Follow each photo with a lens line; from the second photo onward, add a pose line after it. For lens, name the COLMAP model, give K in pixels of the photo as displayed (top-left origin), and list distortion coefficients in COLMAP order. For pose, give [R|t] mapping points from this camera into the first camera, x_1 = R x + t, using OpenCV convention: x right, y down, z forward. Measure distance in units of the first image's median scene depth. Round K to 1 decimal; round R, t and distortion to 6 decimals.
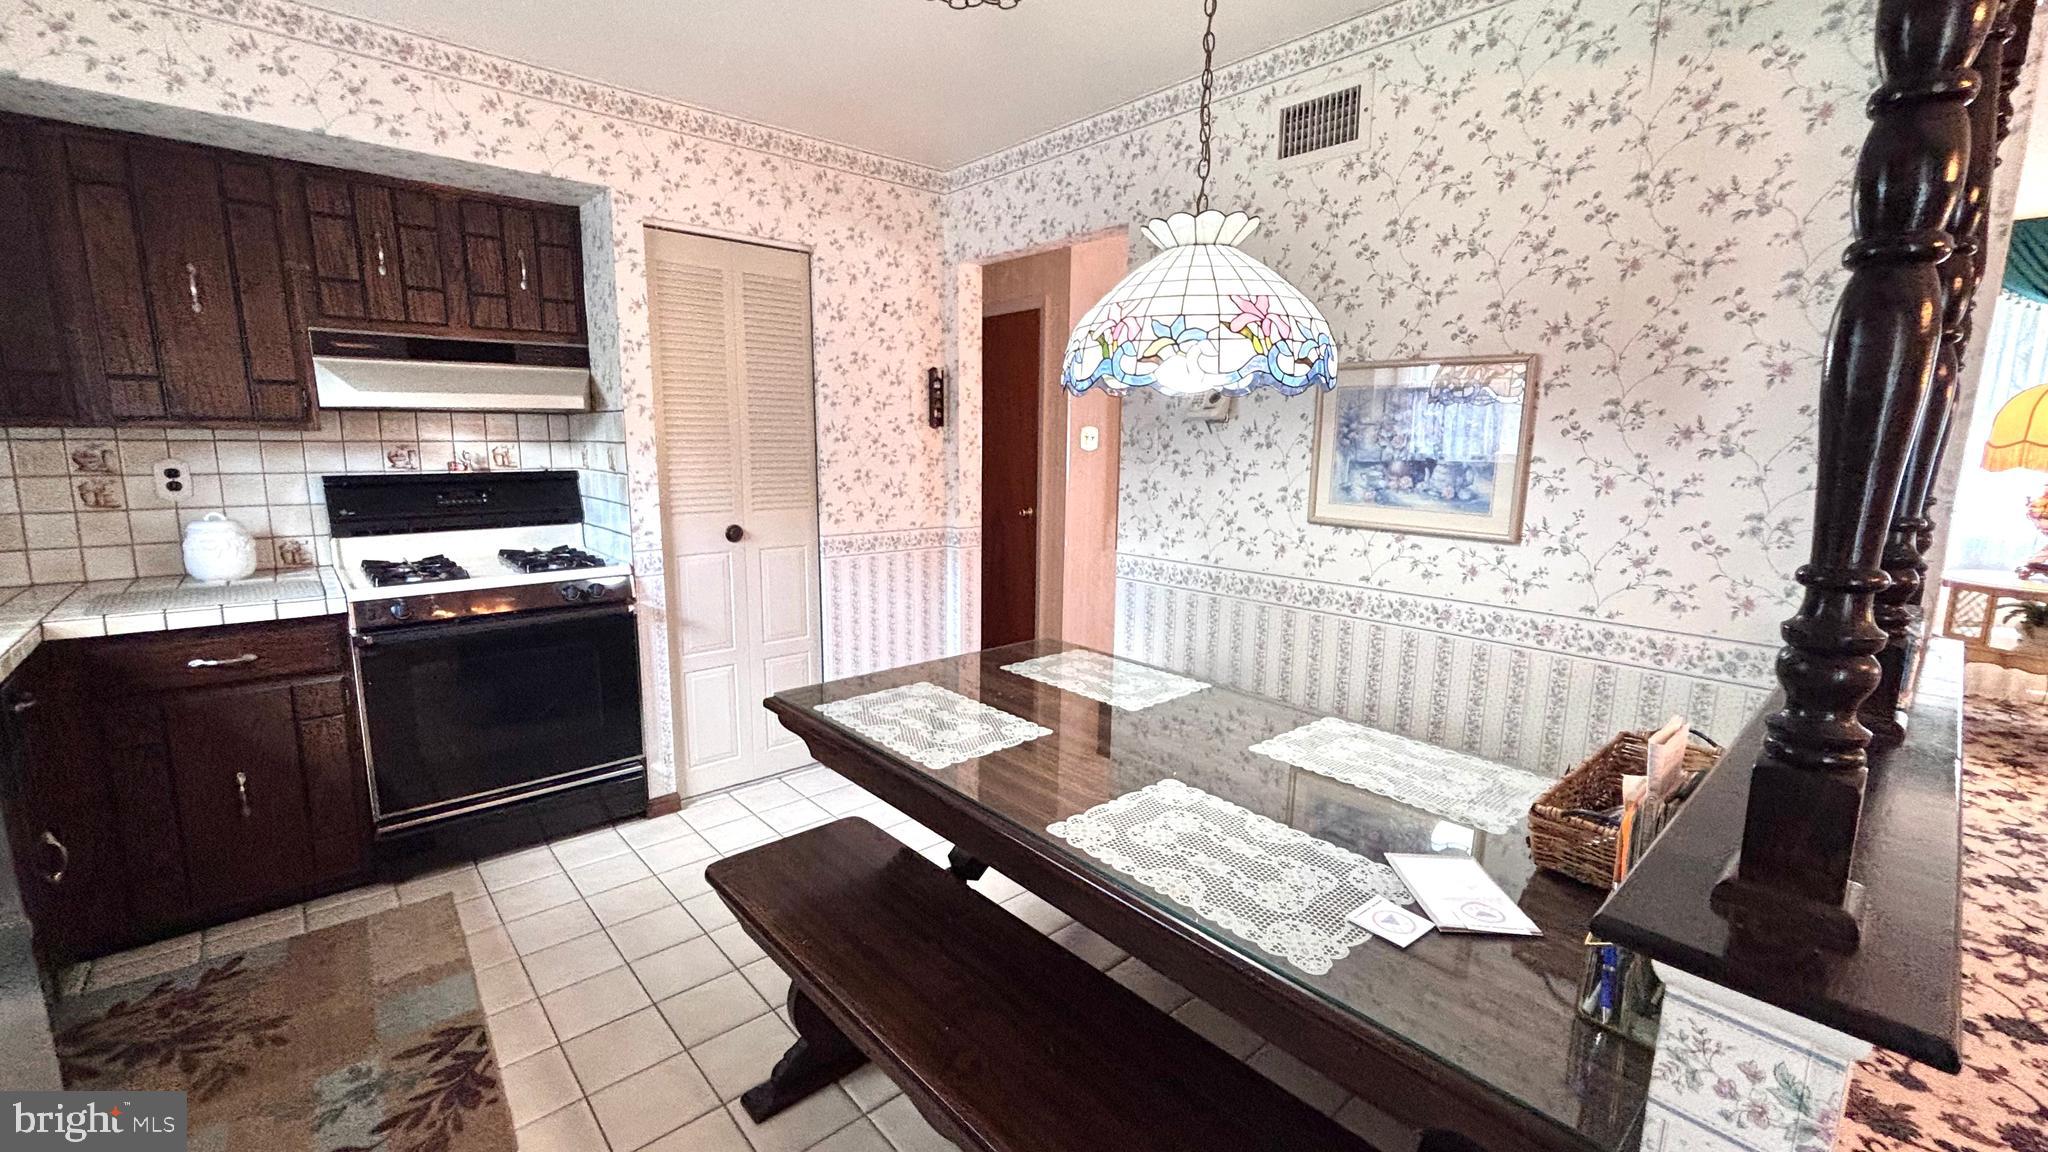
lens RADIAL K [[835.9, 0, 1020.9], [0, 835.9, 572.3], [0, 0, 1]] dist [0.002000, 0.000117]
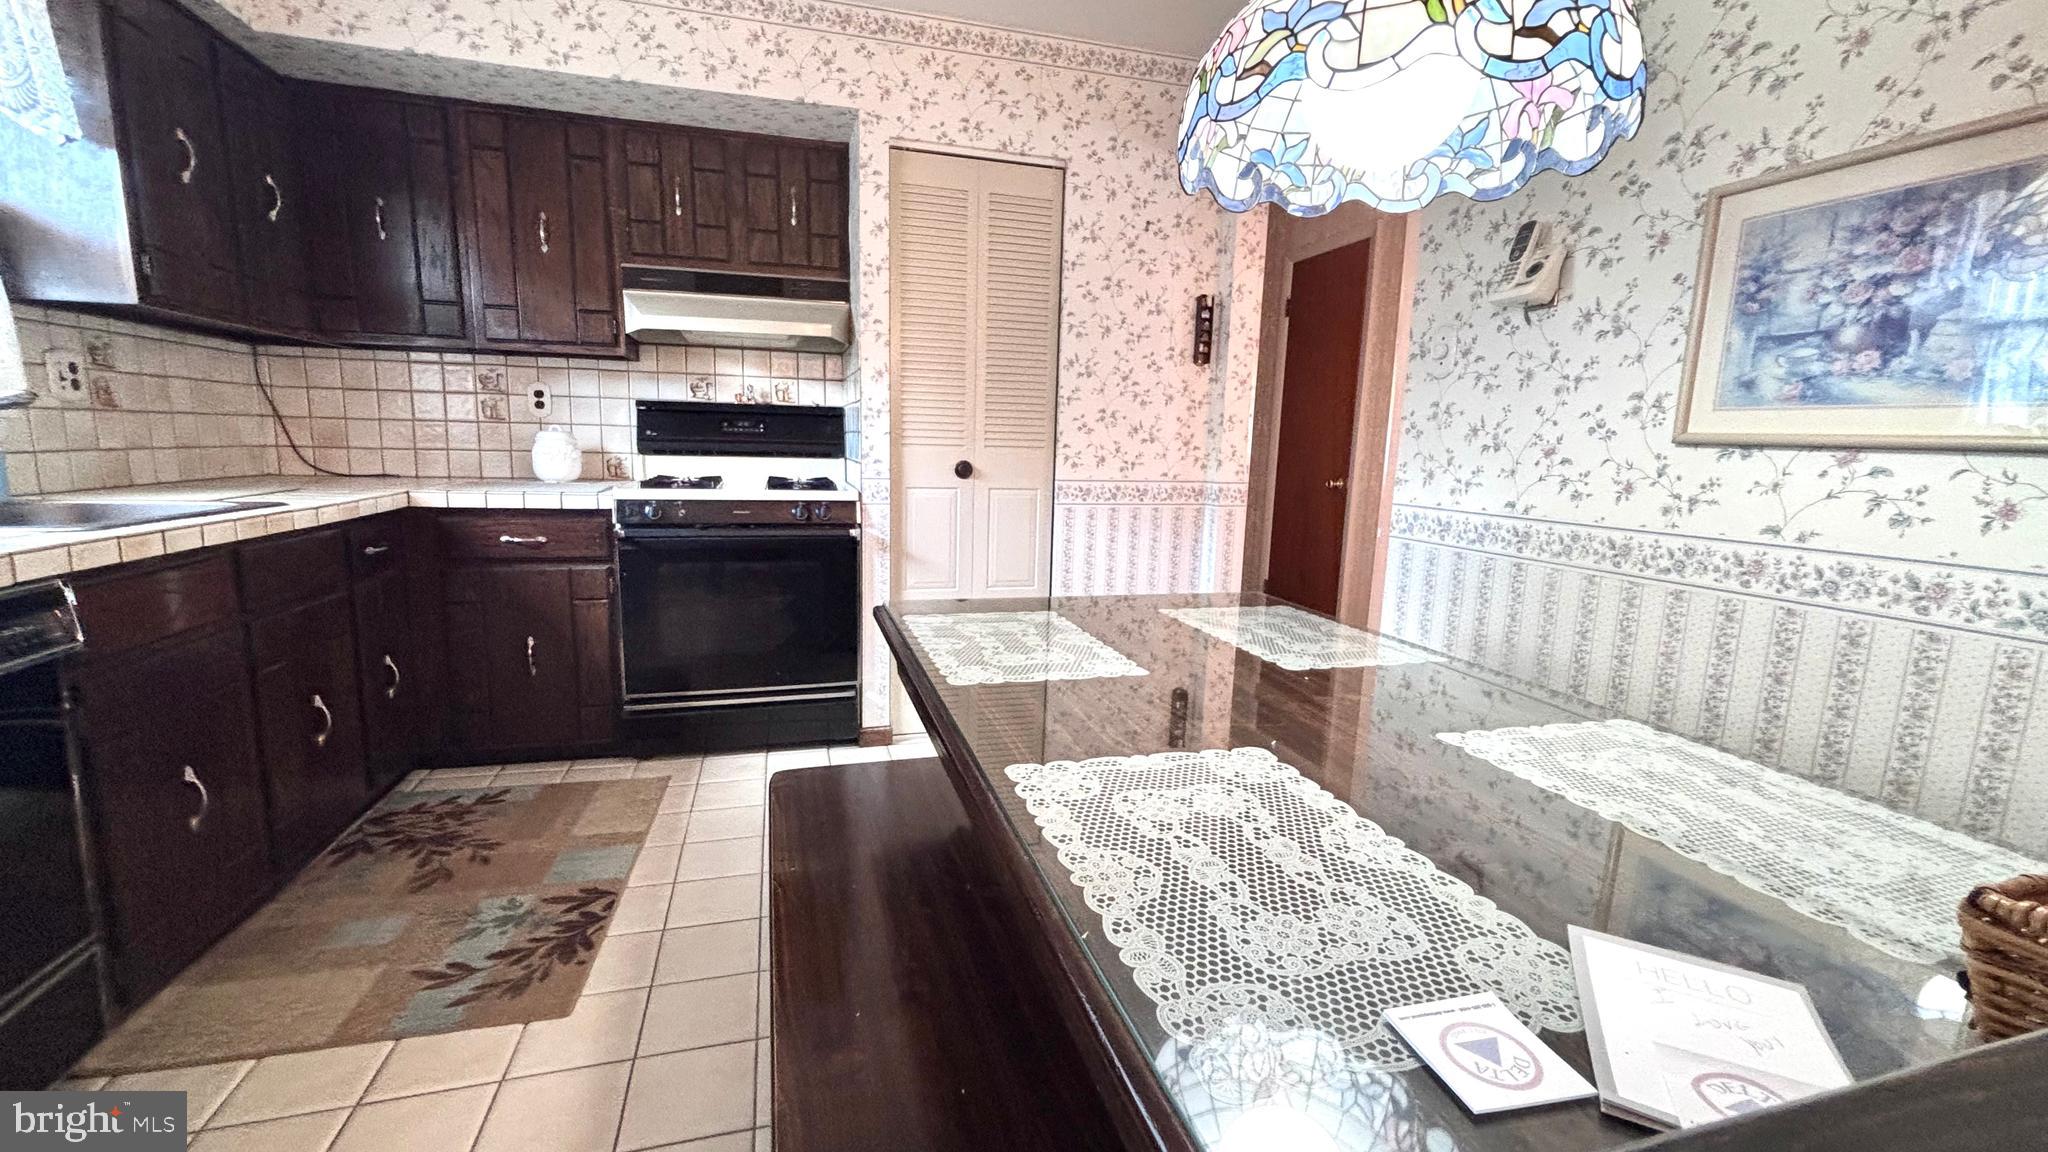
lens RADIAL K [[835.9, 0, 1022.7], [0, 835.9, 574.2], [0, 0, 1]] dist [0.002000, 0.000117]
pose [[0.903194, 0.080491, -0.421617, 0.174085], [-0.084644, 0.996372, 0.008891, 0.078719], [0.420803, 0.027657, 0.906730, 0.212386]]
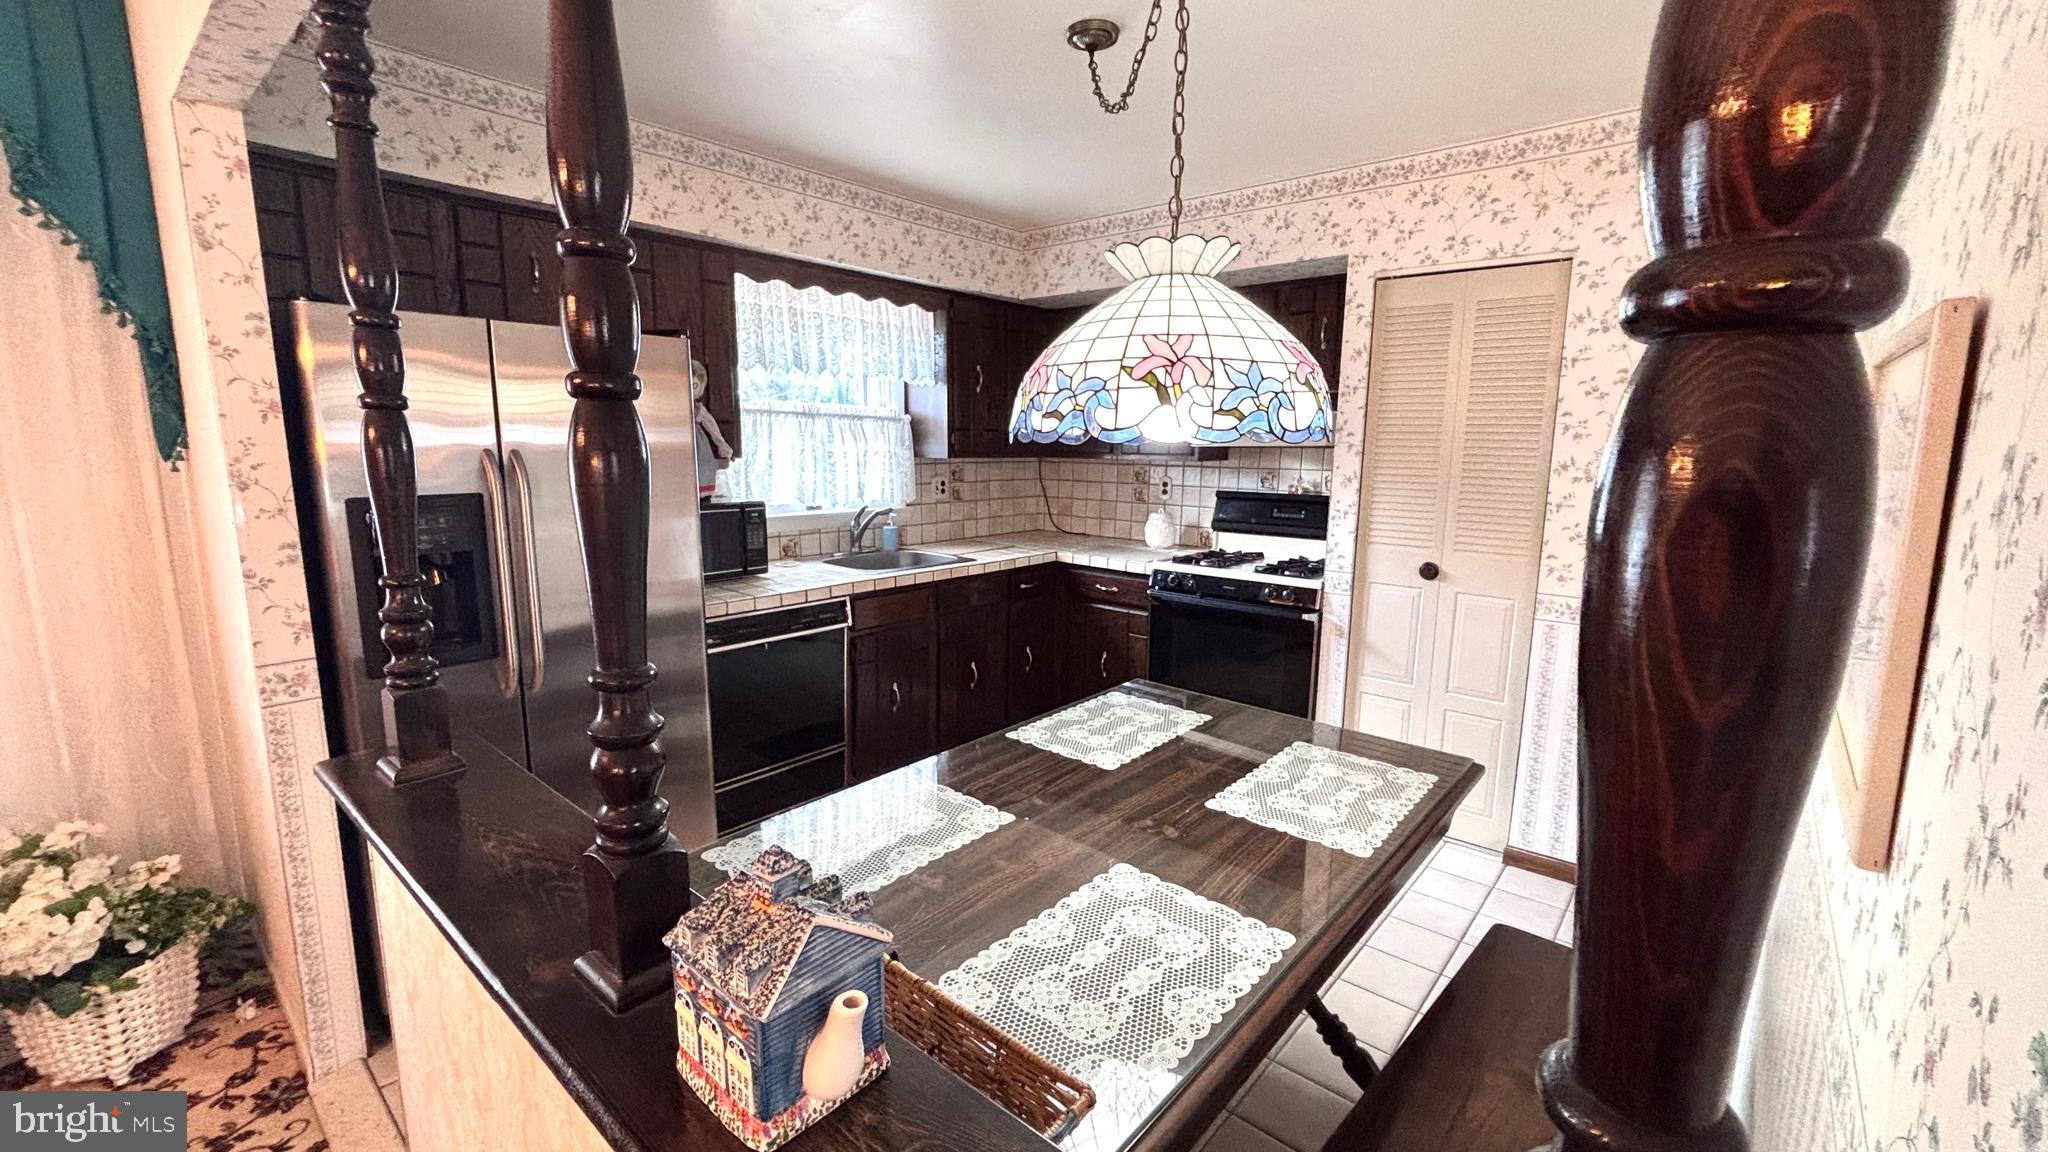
lens RADIAL K [[835.9, 0, 1026.6], [0, 835.9, 582.8], [0, 0, 1]] dist [0.002000, 0.000117]
pose [[0.135096, 0.161859, -0.977523, 0.731052], [-0.167704, 0.976068, 0.138441, -0.118473], [0.976537, 0.145232, 0.159007, 0.508765]]
